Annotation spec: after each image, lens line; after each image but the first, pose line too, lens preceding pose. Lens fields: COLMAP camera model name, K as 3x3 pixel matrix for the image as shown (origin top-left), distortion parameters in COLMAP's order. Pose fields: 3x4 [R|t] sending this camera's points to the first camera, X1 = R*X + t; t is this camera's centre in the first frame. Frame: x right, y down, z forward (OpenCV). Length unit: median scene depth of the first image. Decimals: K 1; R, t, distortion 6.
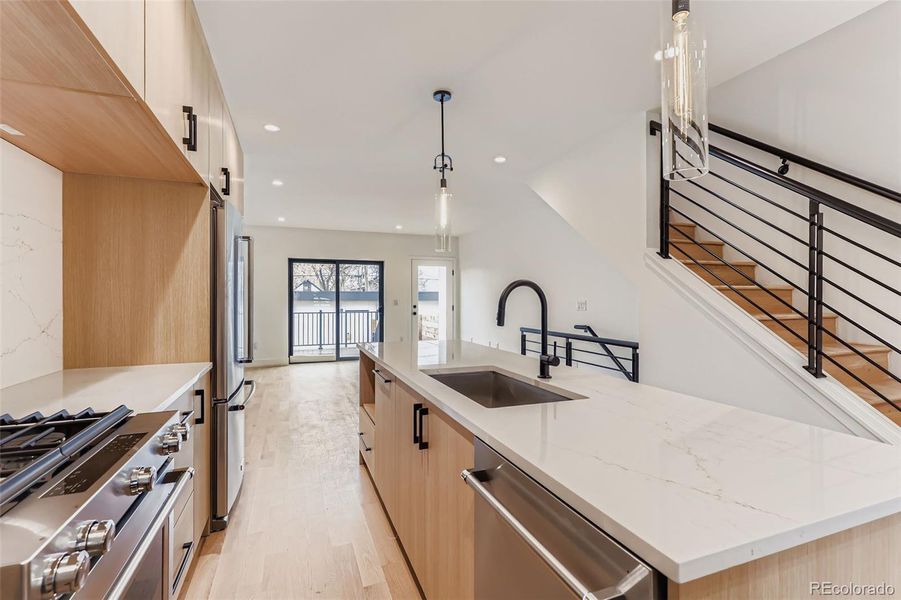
lens RADIAL K [[412.2, 0, 450.5], [0, 412.2, 300.0], [0, 0, 1]] dist [-0.003102, -0.000422]
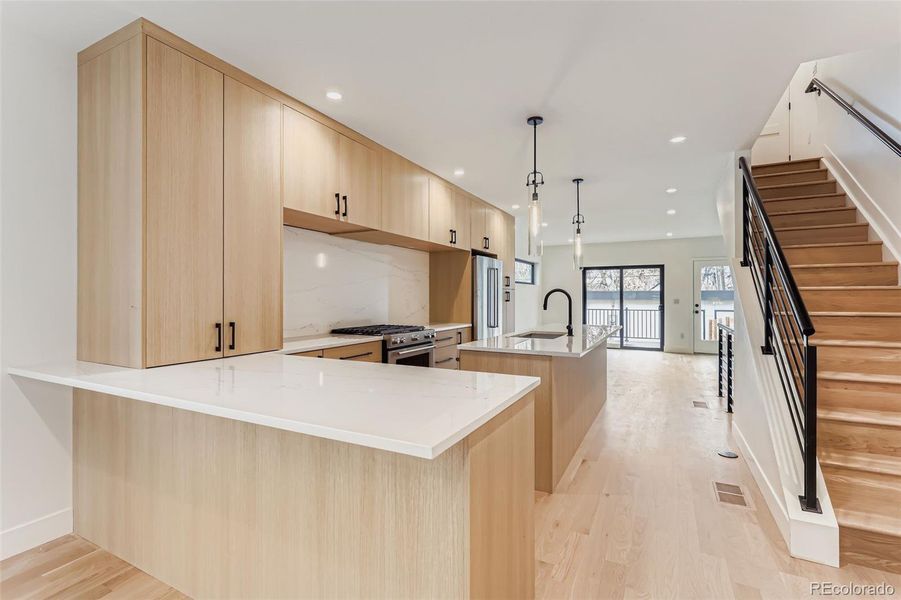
lens RADIAL K [[412.2, 0, 450.5], [0, 412.2, 300.0], [0, 0, 1]] dist [-0.003102, -0.000422]
pose [[0.661853, 0.001980, -0.749631, 0.301544], [-0.001066, 0.999998, 0.001701, 0.001439], [0.749633, -0.000327, 0.661854, -0.180622]]
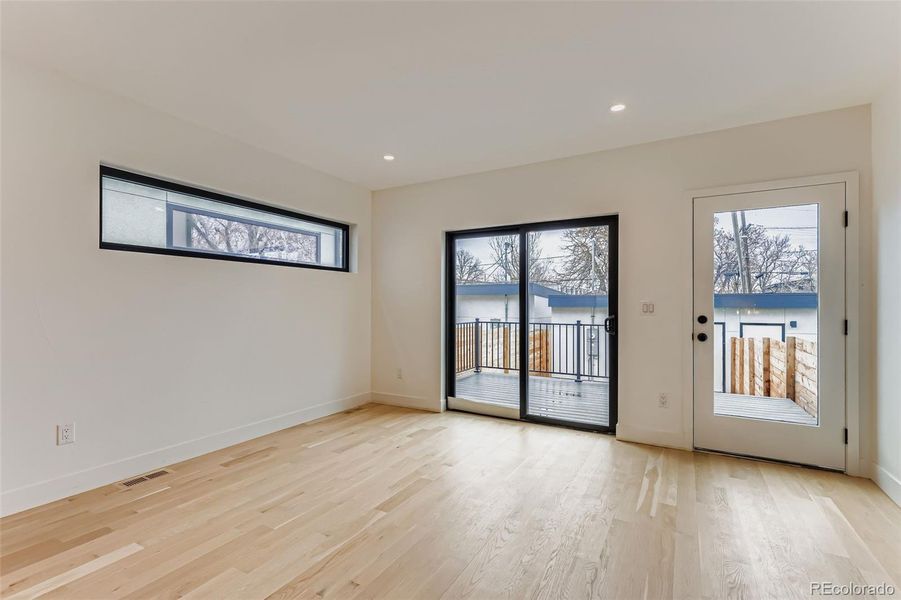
lens RADIAL K [[405.4, 0, 448.9], [0, 405.4, 304.2], [0, 0, 1]] dist [0.000572, 0.000012]
pose [[0.627741, -0.001142, -0.778422, 0.062155], [-0.006742, 0.999953, -0.006904, 0.006594], [0.778393, 0.009582, 0.627704, 0.610164]]
